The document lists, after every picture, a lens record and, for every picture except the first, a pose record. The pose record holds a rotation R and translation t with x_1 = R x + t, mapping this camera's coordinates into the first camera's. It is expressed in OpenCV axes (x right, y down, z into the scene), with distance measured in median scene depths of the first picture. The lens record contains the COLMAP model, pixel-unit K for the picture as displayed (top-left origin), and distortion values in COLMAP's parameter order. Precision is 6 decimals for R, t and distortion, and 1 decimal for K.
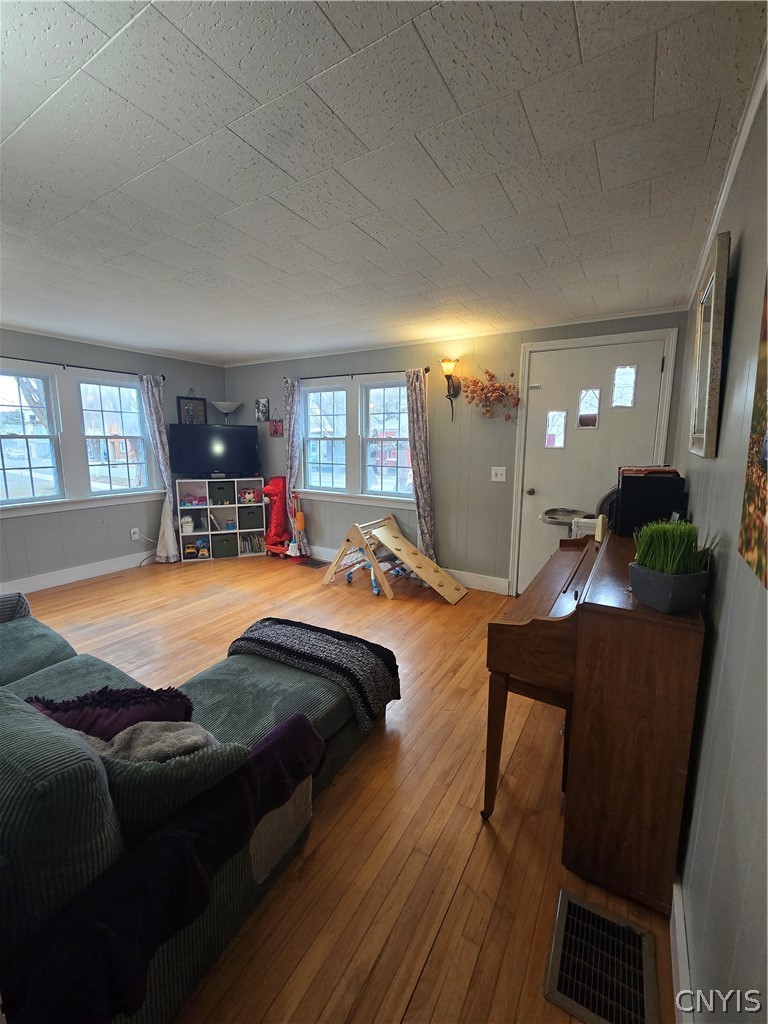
lens RADIAL K [[418.9, 0, 388.4], [0, 418.9, 509.0], [0, 0, 1]] dist [-0.006555, 0.001440]
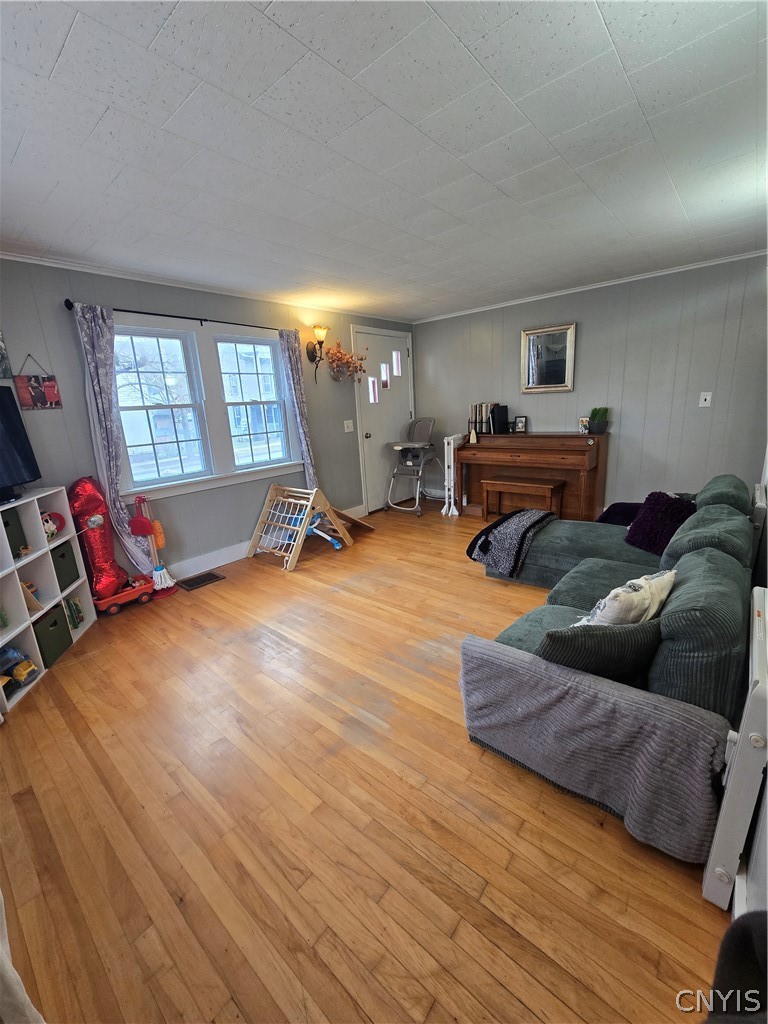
lens RADIAL K [[418.9, 0, 388.9], [0, 418.9, 511.7], [0, 0, 1]] dist [-0.006555, 0.001440]
pose [[0.163615, -0.263869, 0.950580, -0.883995], [0.215815, 0.949799, 0.226506, -0.087207], [-0.962629, 0.168090, 0.212348, 0.578457]]
